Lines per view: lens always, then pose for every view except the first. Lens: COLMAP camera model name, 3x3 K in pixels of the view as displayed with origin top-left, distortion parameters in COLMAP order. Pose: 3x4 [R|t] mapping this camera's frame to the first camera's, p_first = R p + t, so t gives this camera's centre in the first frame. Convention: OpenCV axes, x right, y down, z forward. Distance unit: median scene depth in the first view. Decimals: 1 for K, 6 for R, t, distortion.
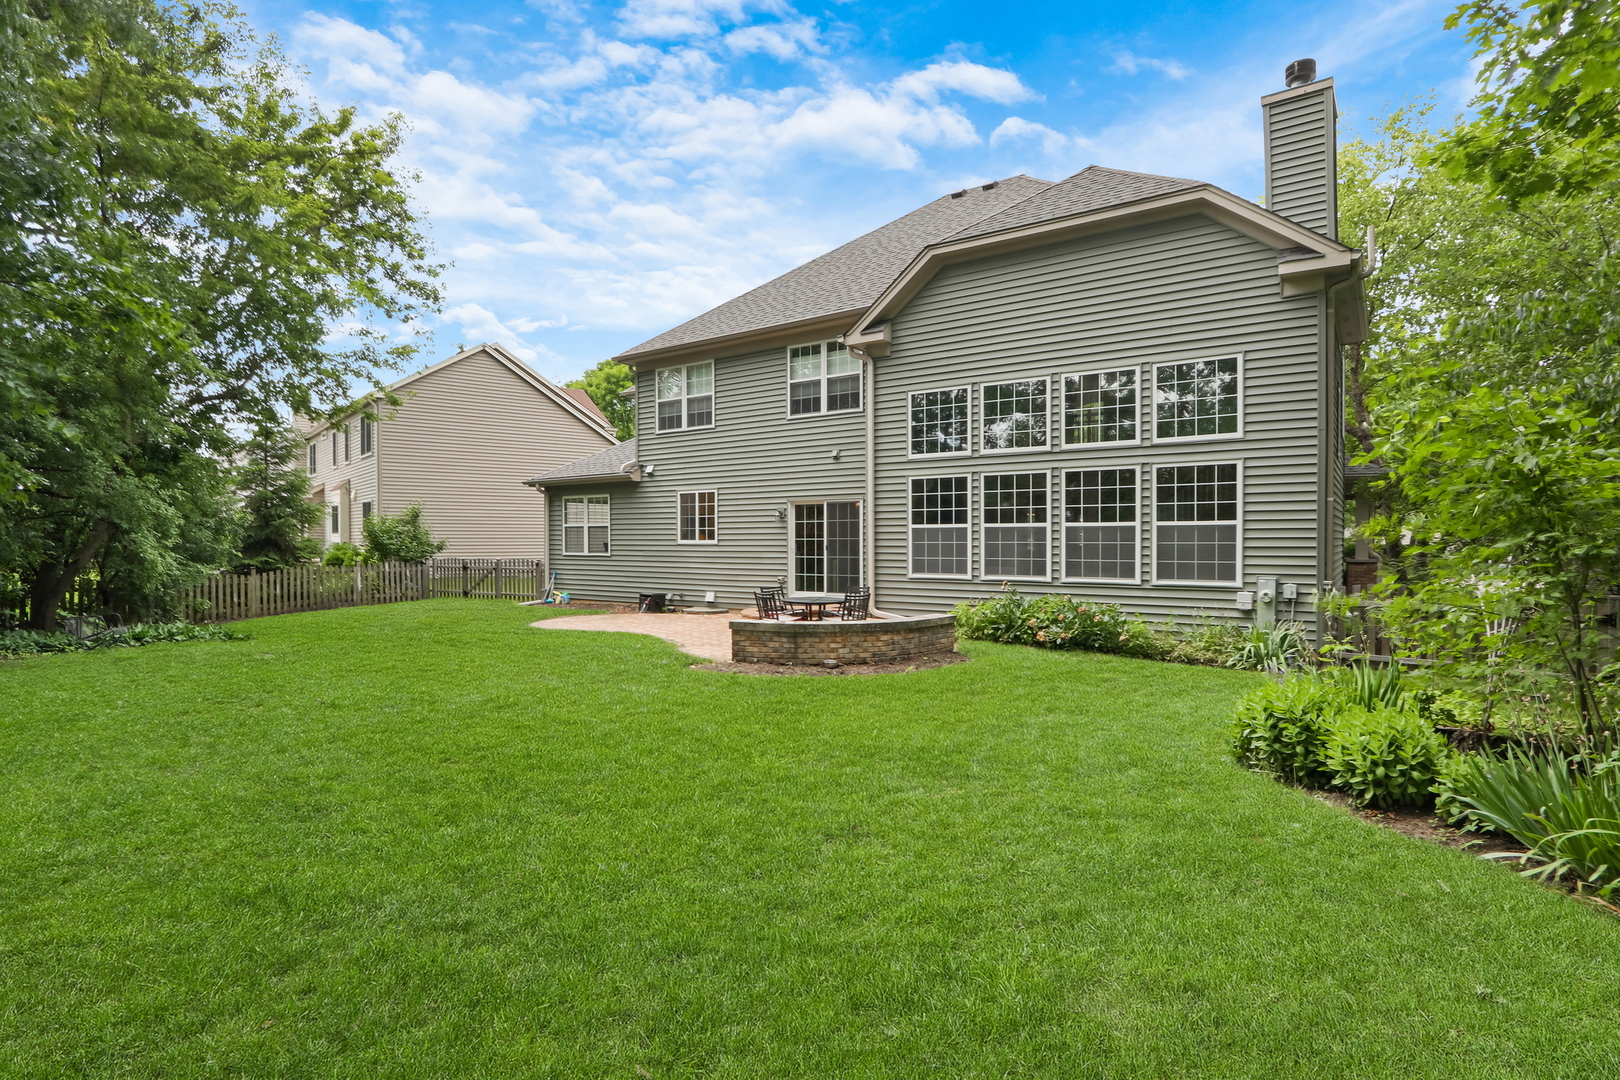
lens RADIAL K [[746.0, 0, 810.0], [0, 746.0, 540.0], [0, 0, 1]] dist [0.002758, 0.000235]
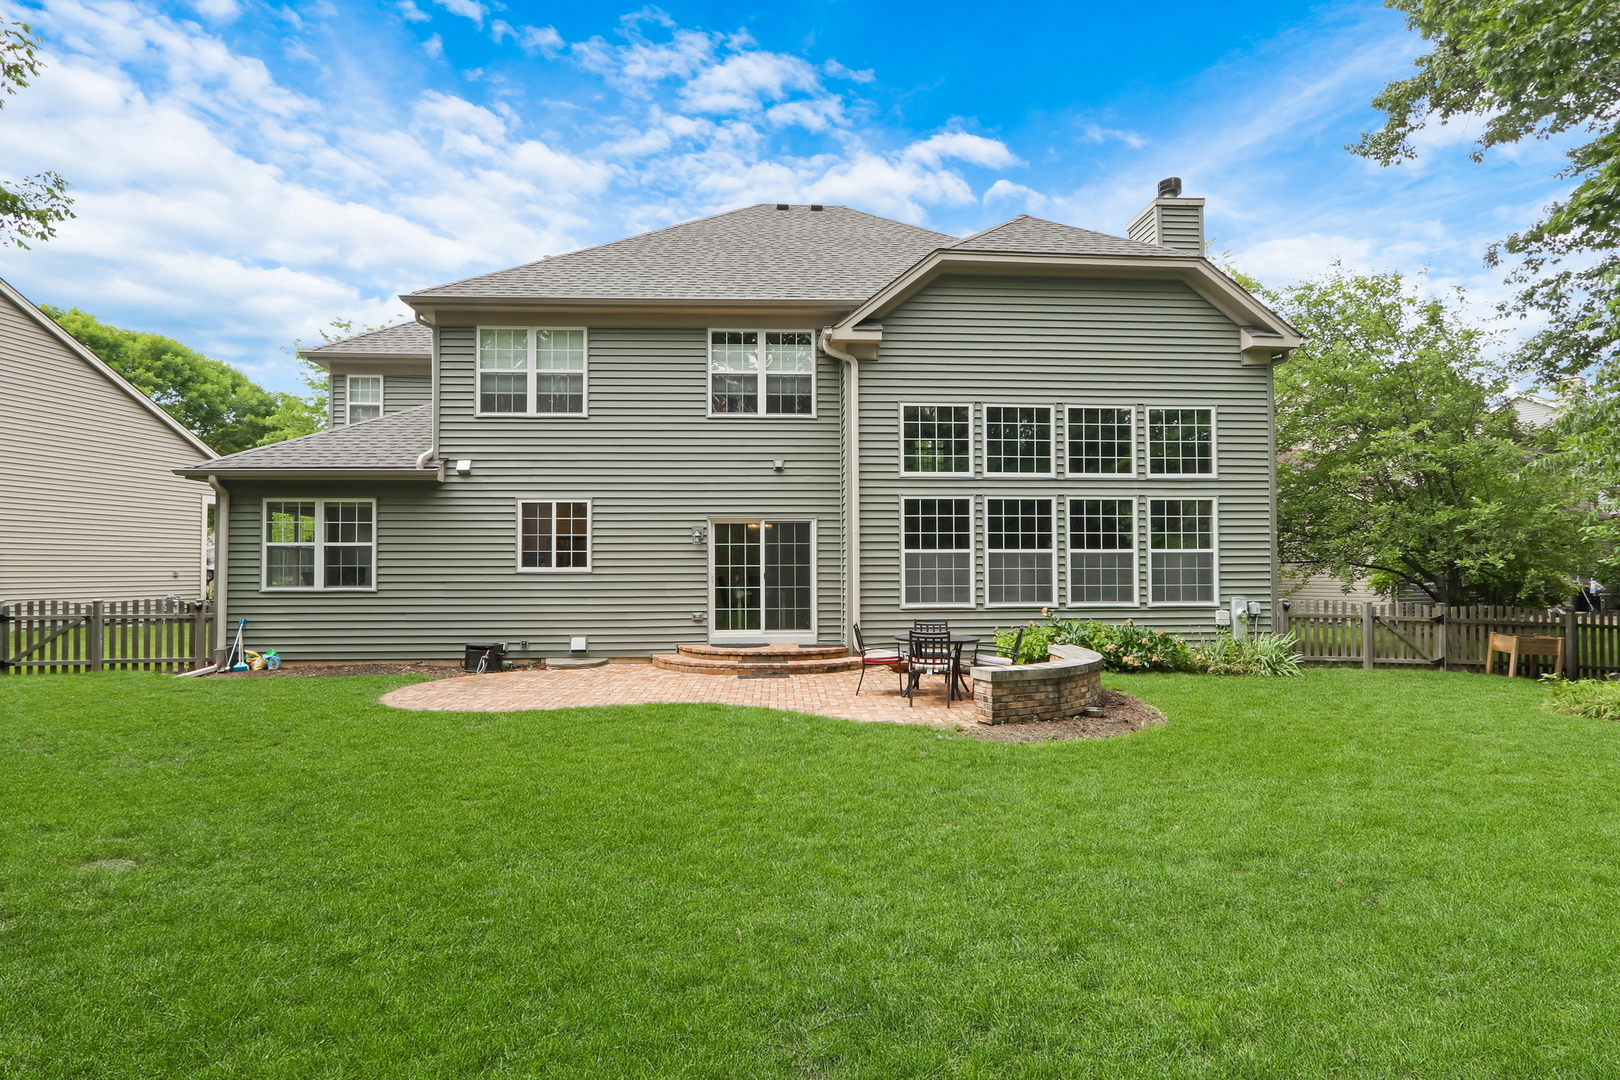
lens RADIAL K [[752.9, 0, 785.1], [0, 752.9, 550.3], [0, 0, 1]] dist [-0.011009, -0.000215]
pose [[0.814137, 0.010948, 0.580569, -0.505242], [0.002118, 0.999760, -0.021823, 0.000124], [-0.580669, 0.018997, 0.813918, 0.338188]]
